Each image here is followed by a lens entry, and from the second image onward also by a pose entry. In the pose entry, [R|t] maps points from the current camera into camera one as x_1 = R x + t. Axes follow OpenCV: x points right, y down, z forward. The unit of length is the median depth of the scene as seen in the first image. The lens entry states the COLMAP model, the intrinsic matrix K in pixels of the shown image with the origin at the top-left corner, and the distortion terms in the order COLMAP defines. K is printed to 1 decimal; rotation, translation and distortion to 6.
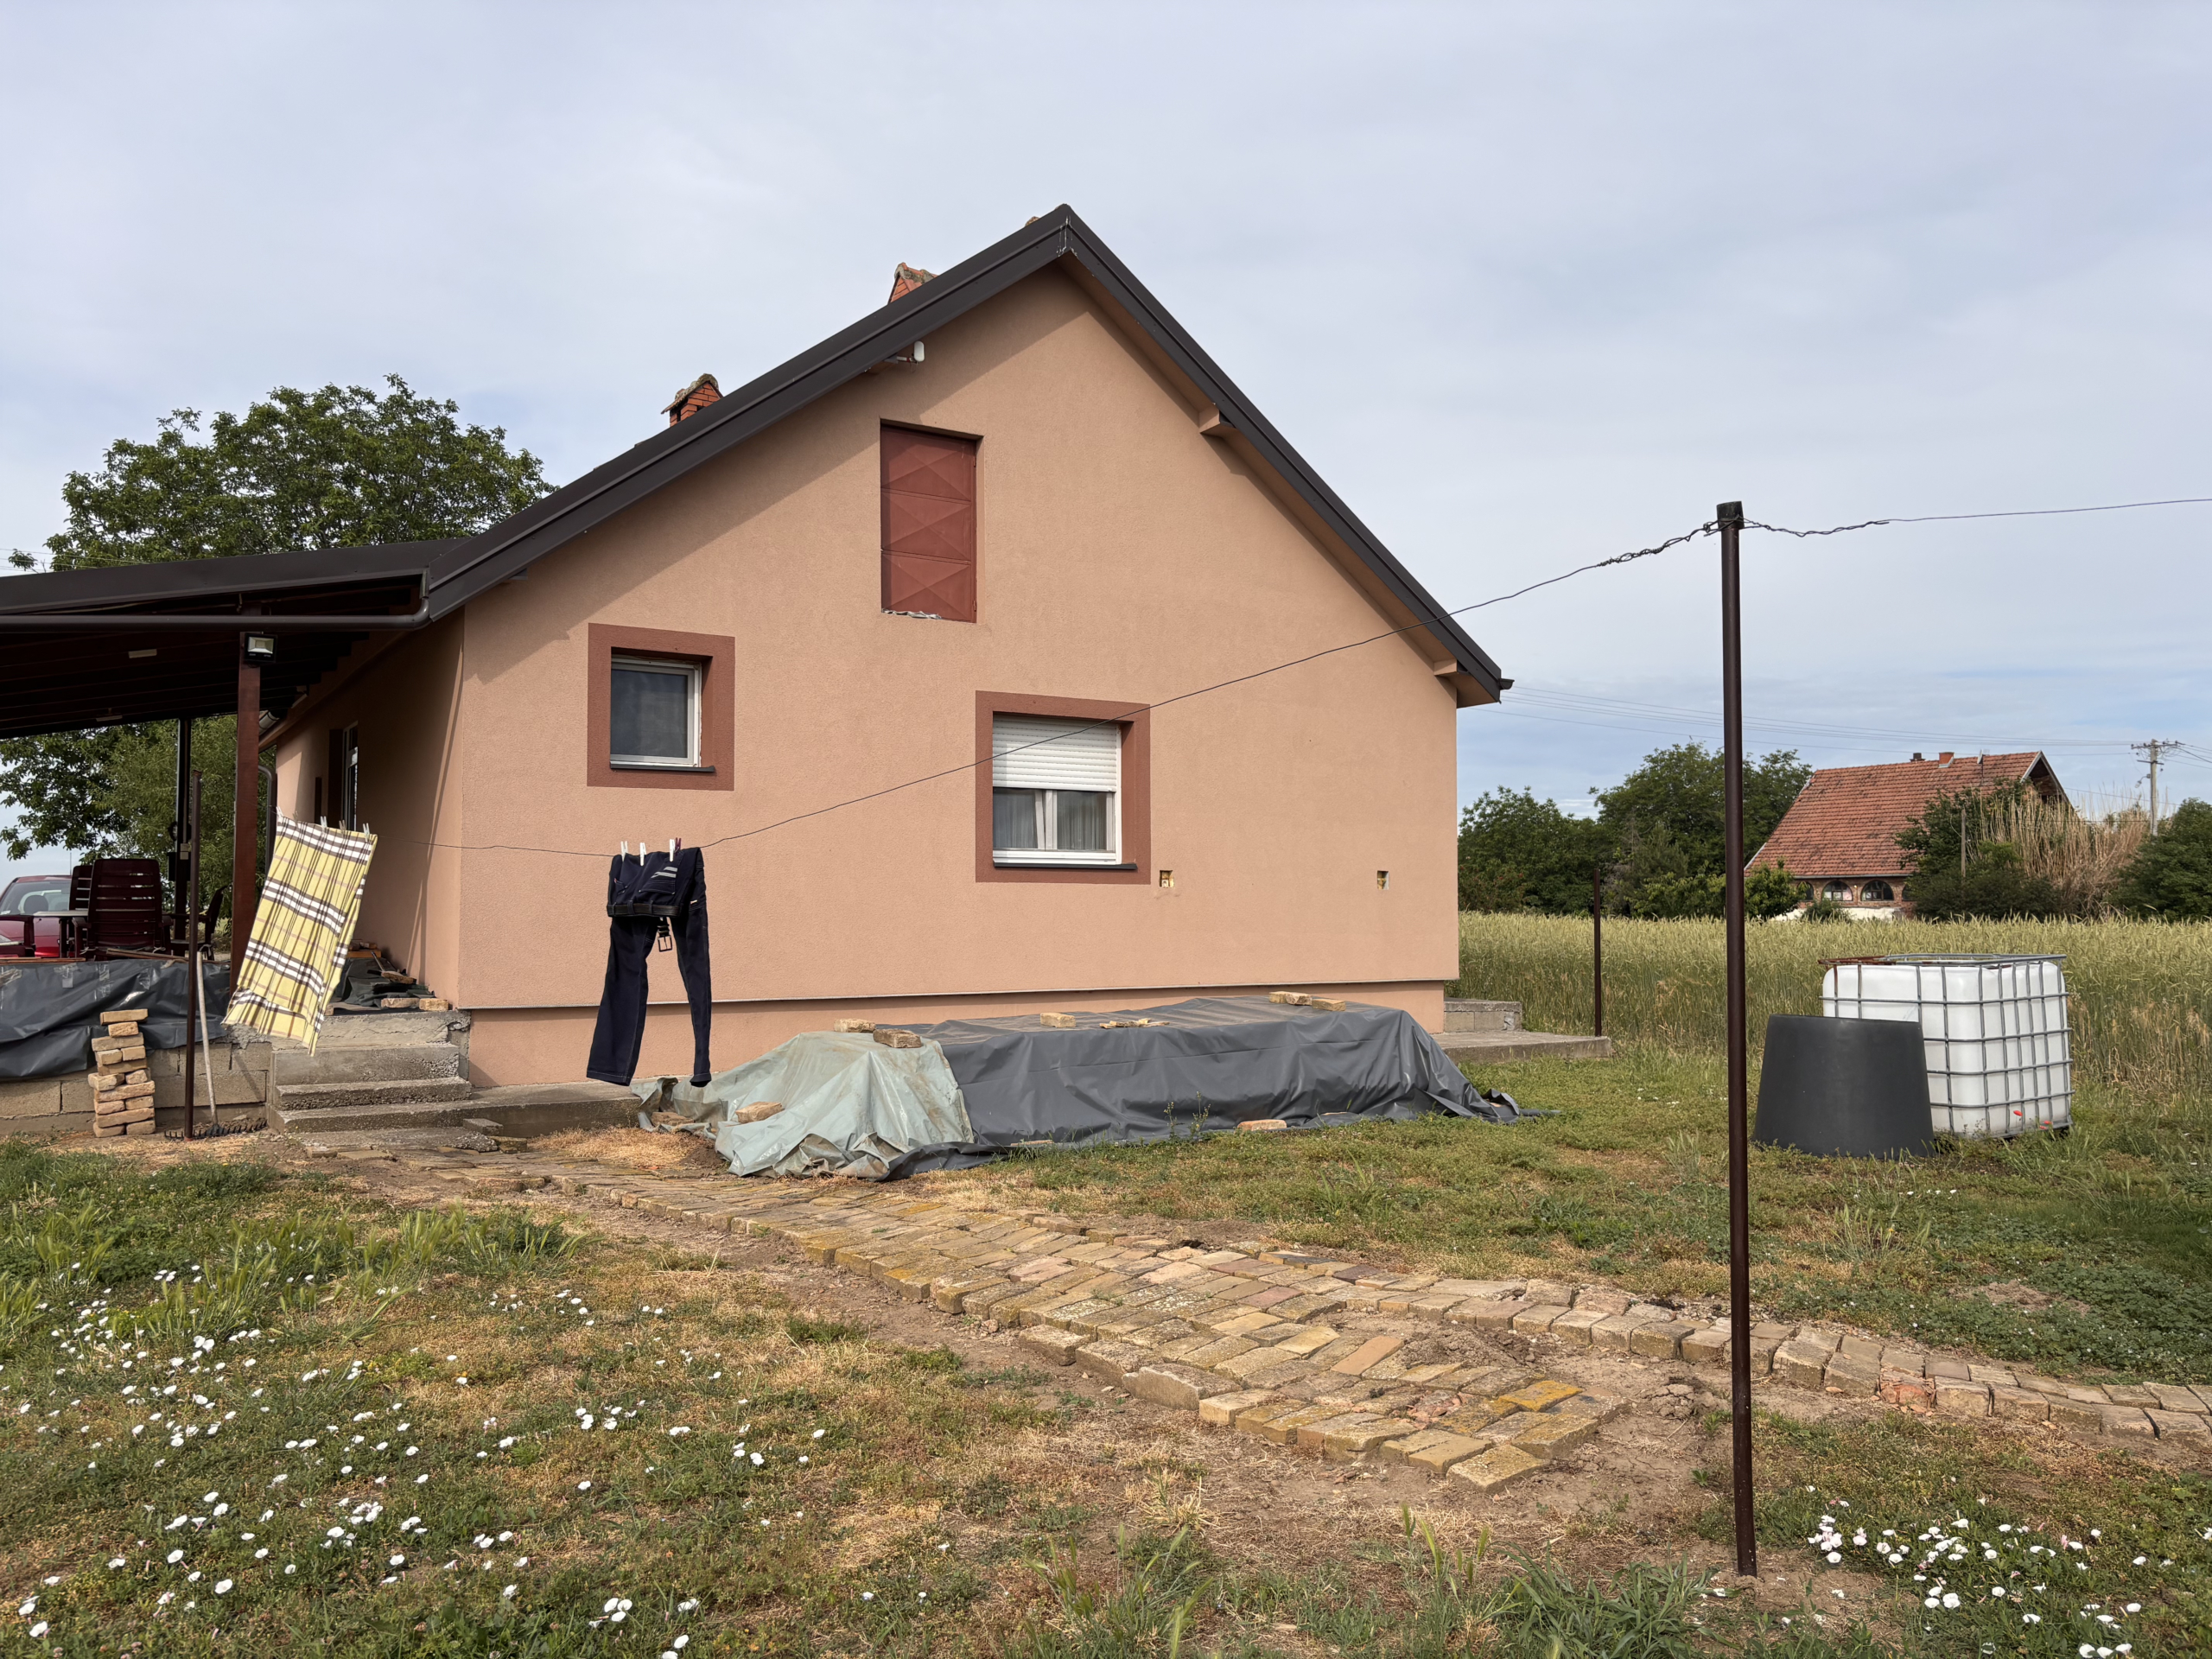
lens RADIAL K [[1690.1, 0, 1066.5], [0, 1690.1, 846.1], [0, 0, 1]] dist [0.042832, -0.077798]
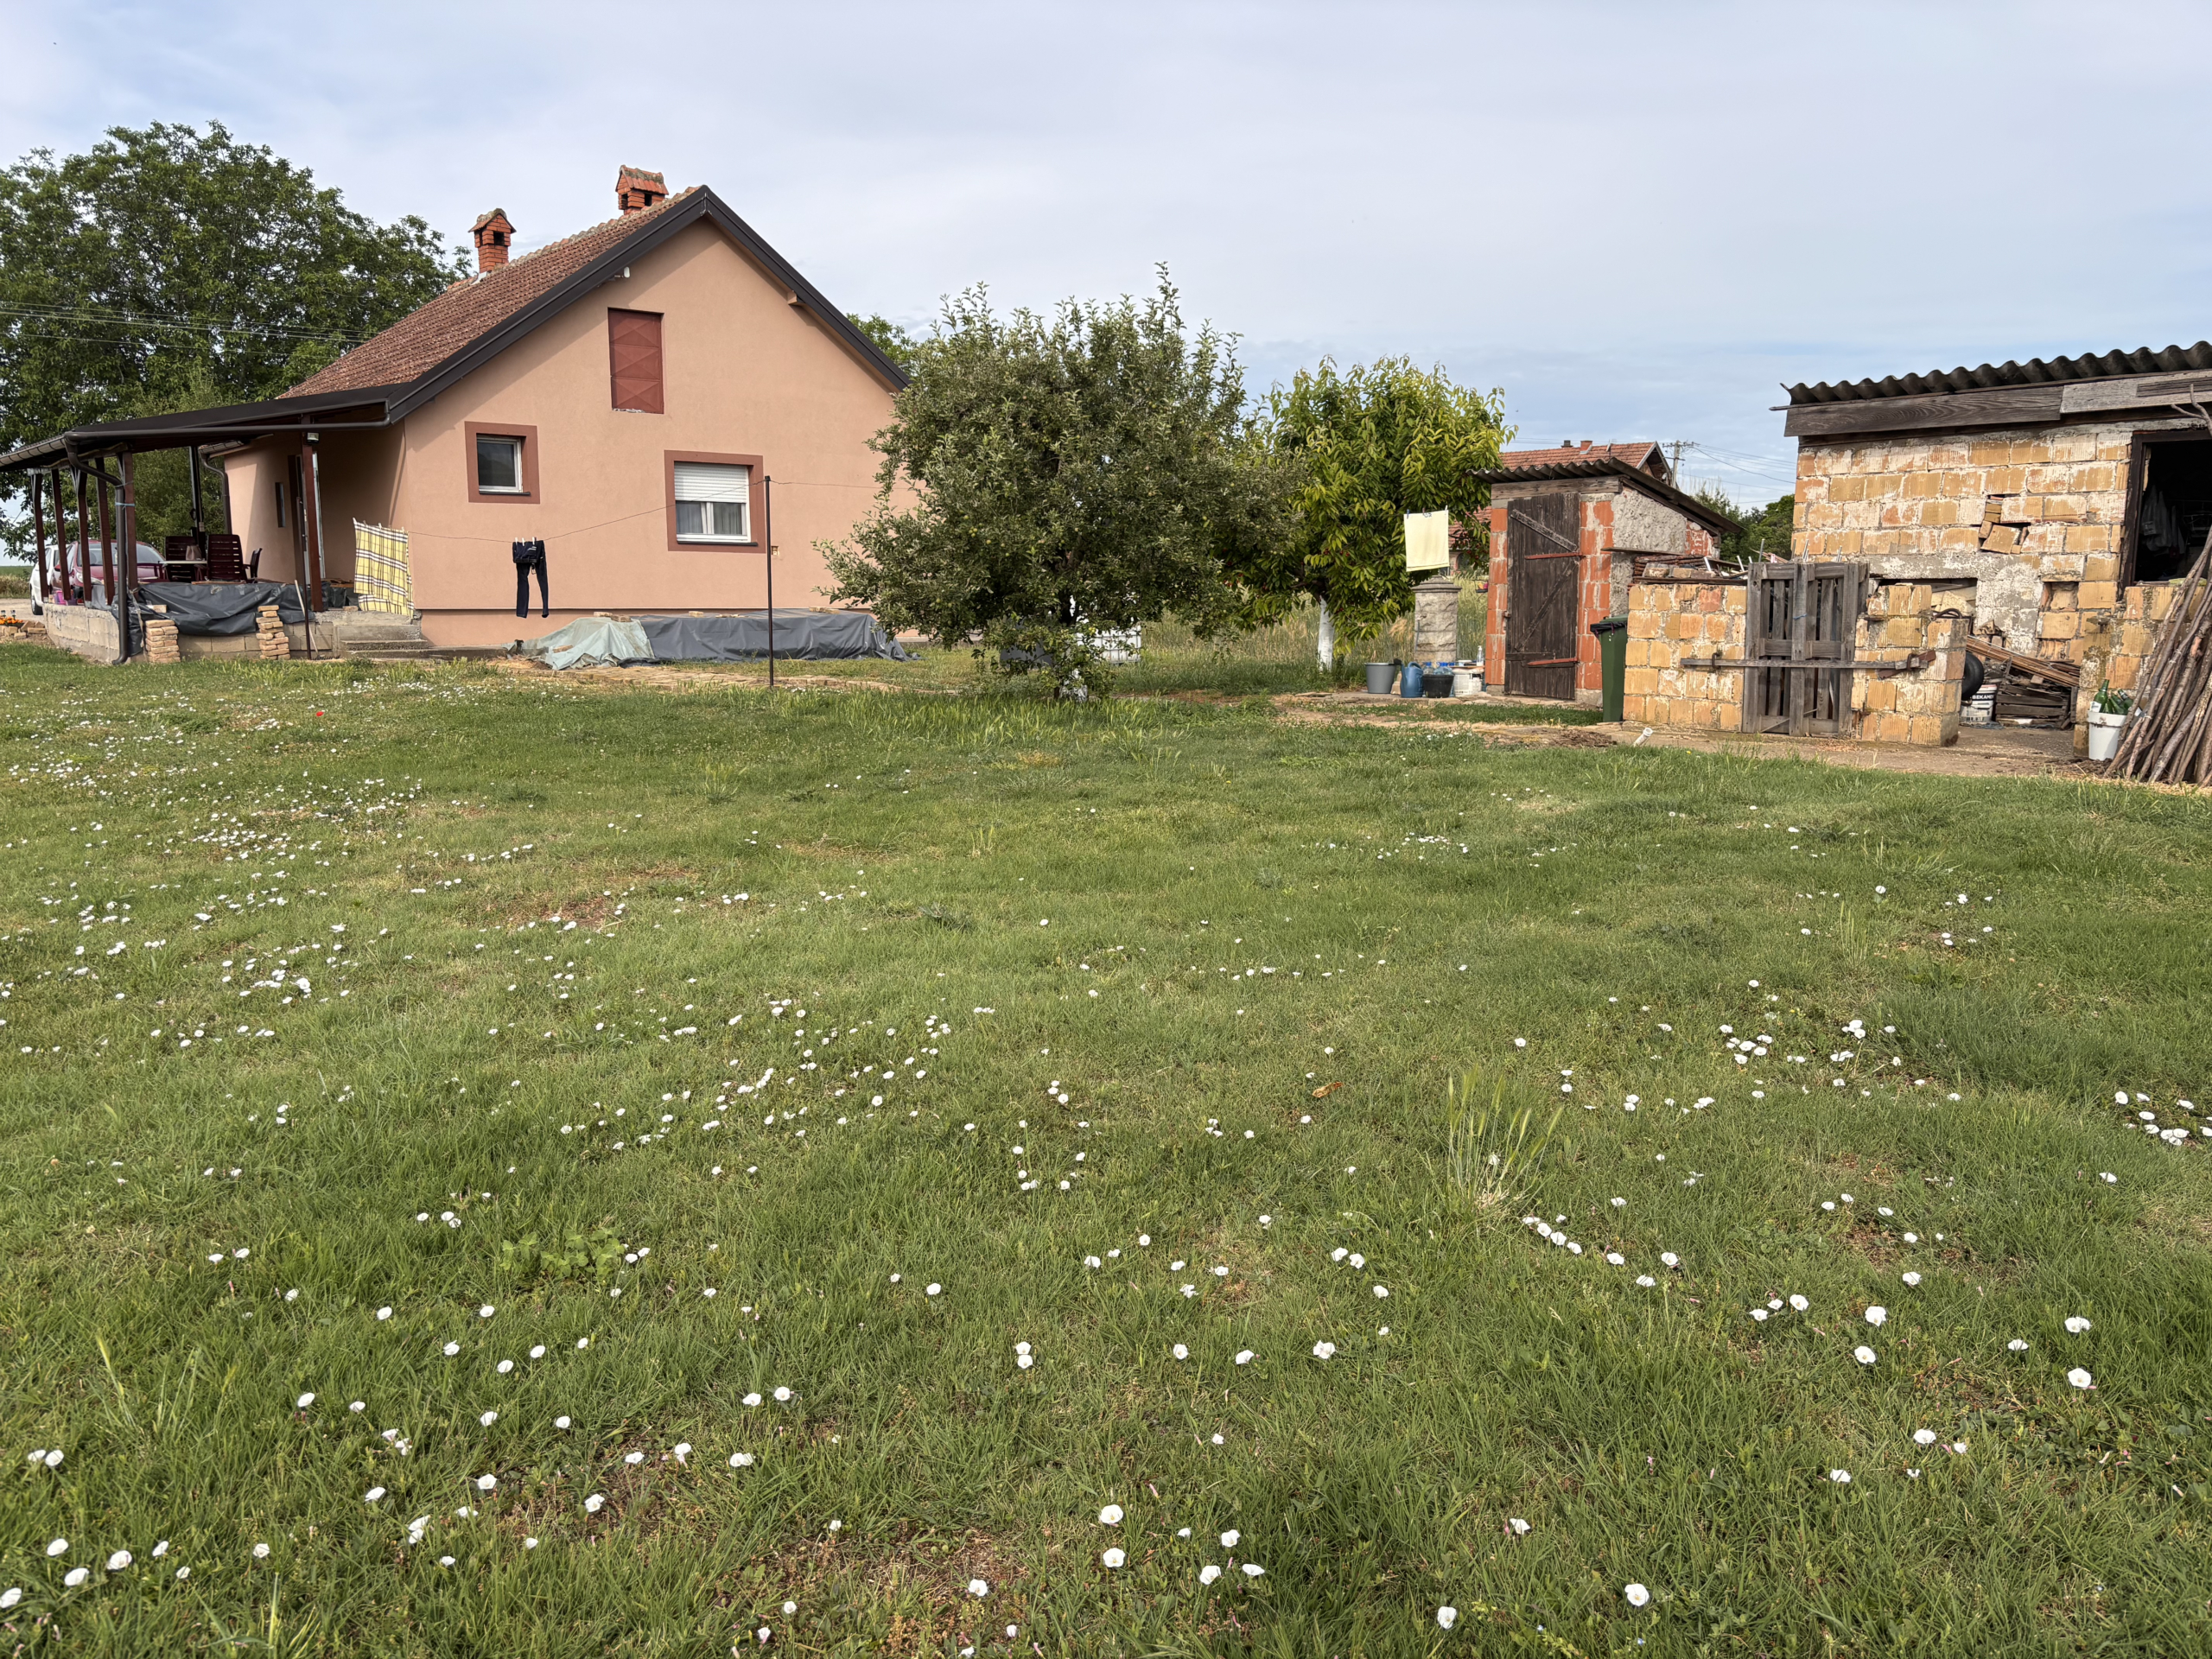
lens RADIAL K [[1690.1, 0, 1066.5], [0, 1690.1, 846.1], [0, 0, 1]] dist [0.042832, -0.077798]
pose [[0.992814, -0.013023, 0.118960, 0.168240], [-0.010297, 0.981079, 0.193335, -0.027965], [-0.119227, -0.193171, 0.973894, -1.048043]]
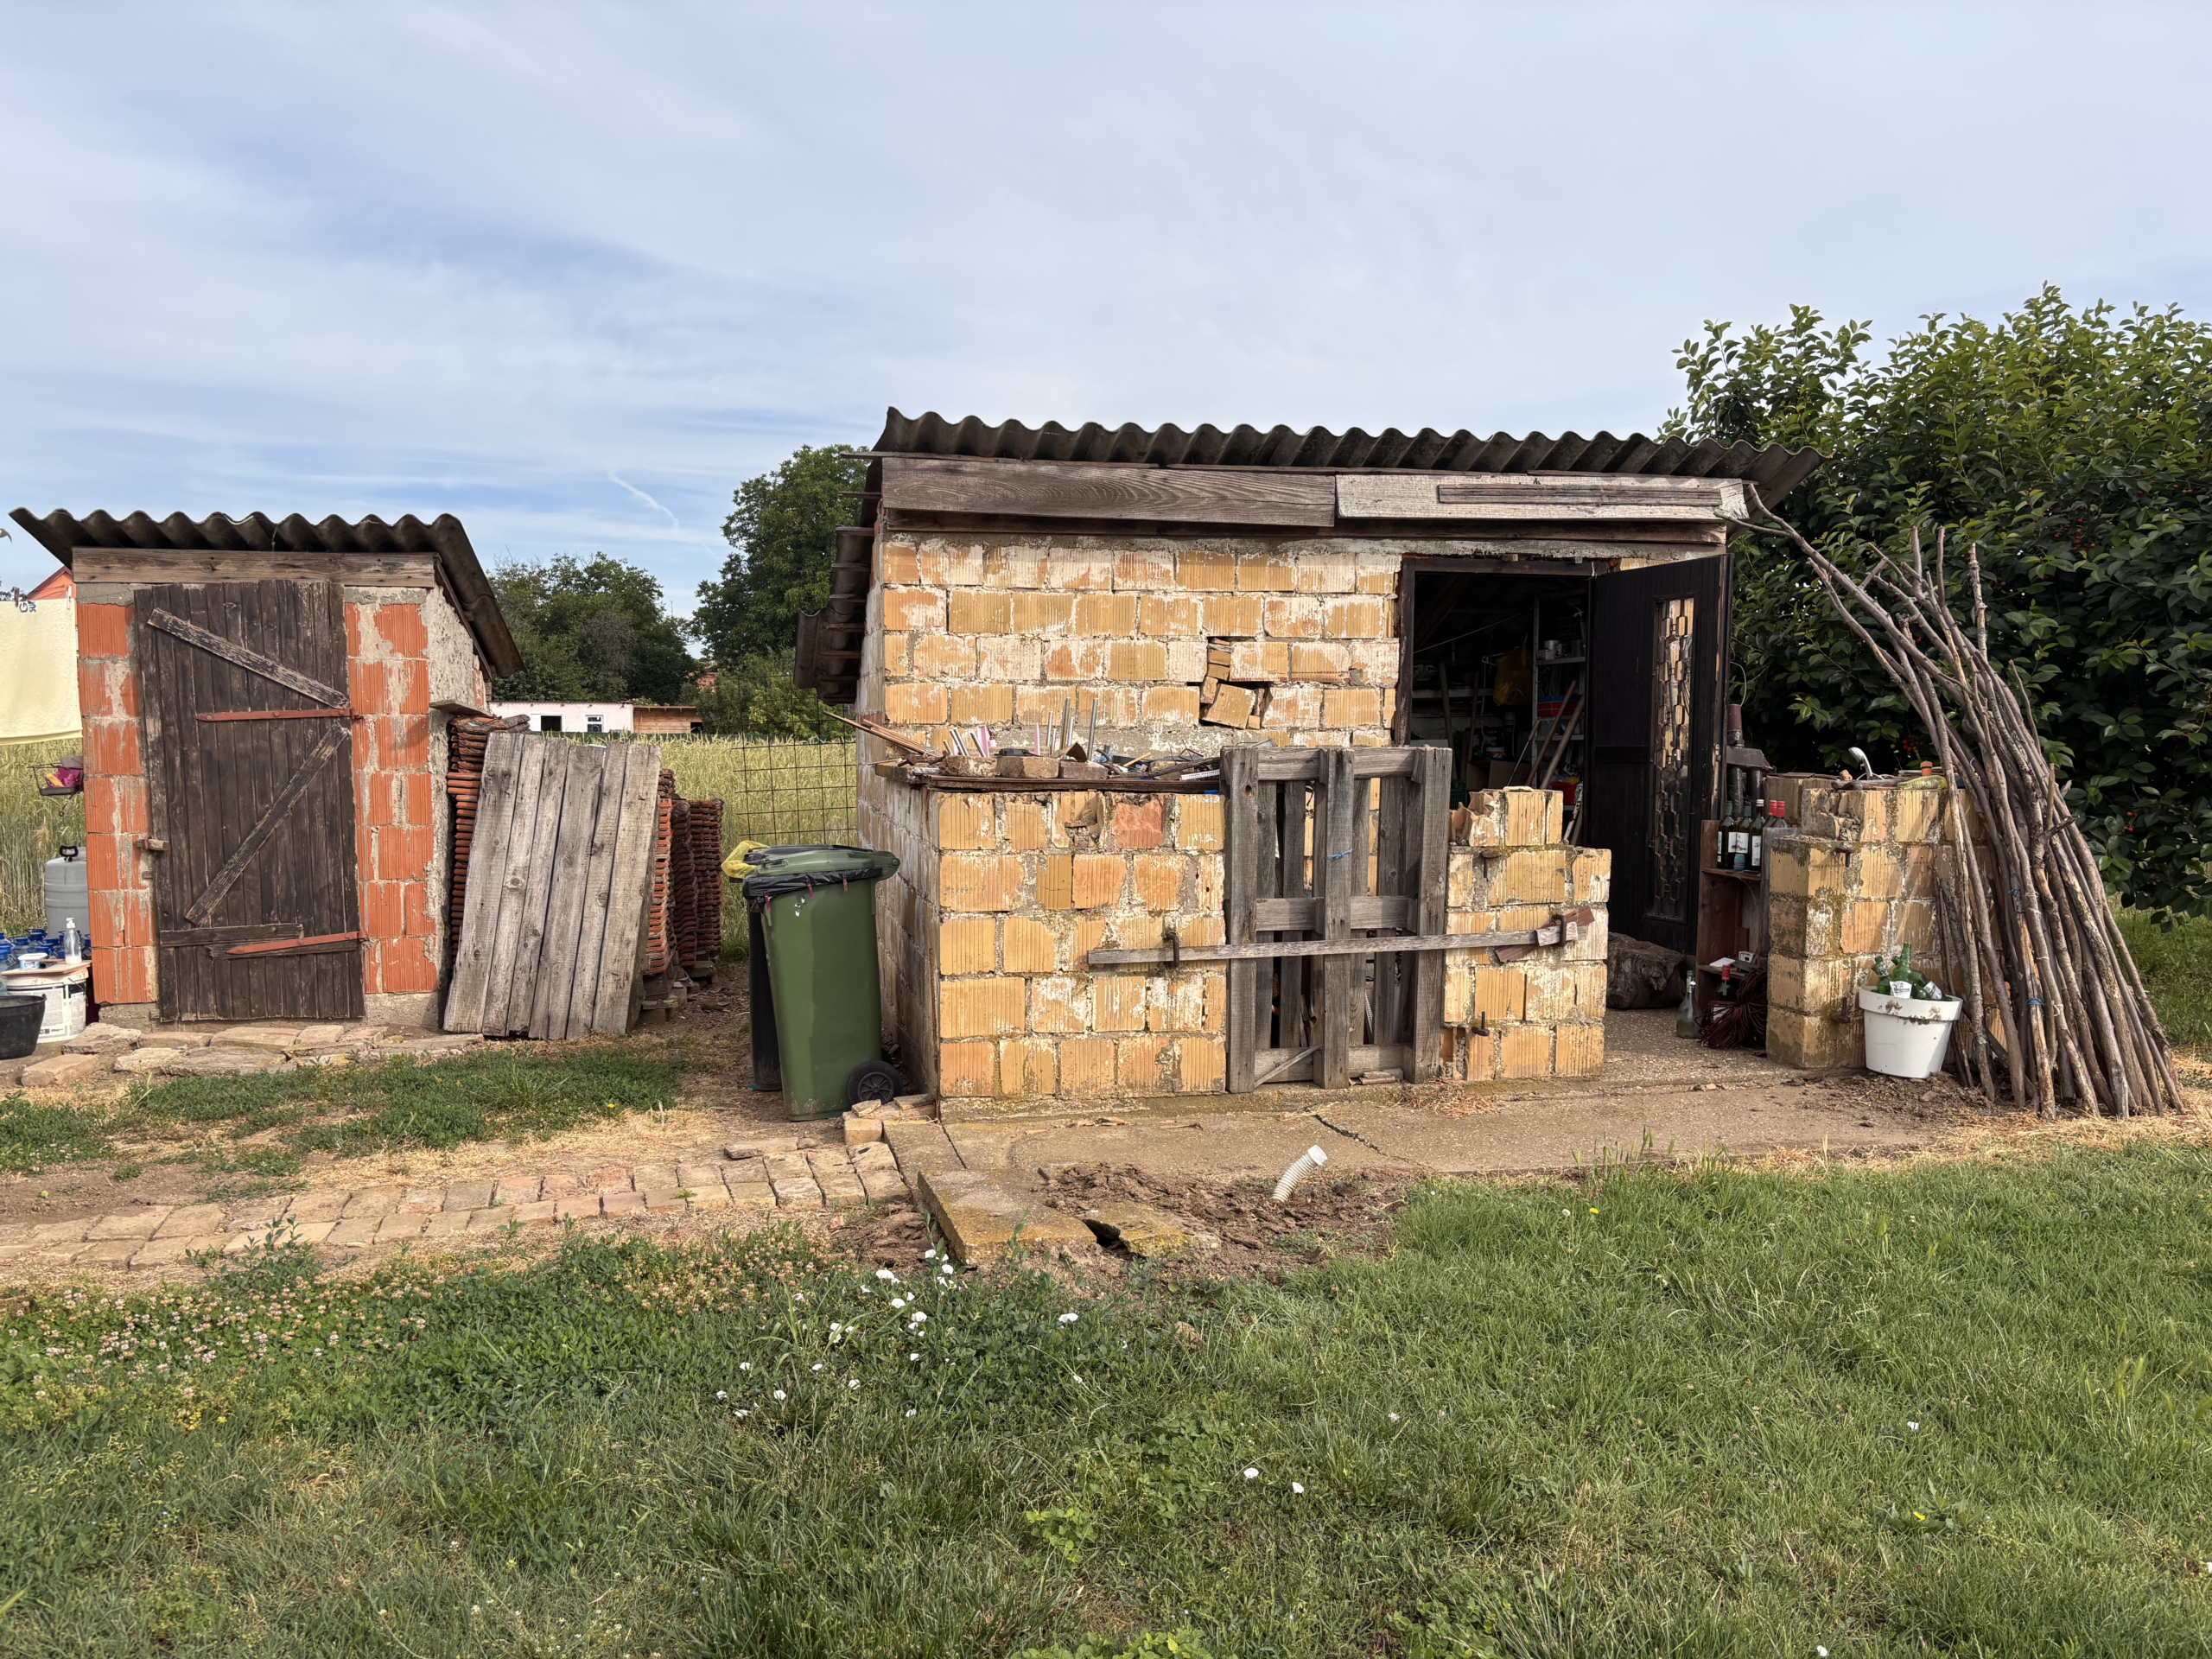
lens RADIAL K [[1690.1, 0, 1066.5], [0, 1690.1, 846.1], [0, 0, 1]] dist [0.042832, -0.077798]
pose [[0.307550, -0.054934, 0.949945, 0.475240], [-0.043735, 0.996461, 0.071783, 0.108915], [-0.950526, -0.063623, 0.304059, 4.498765]]
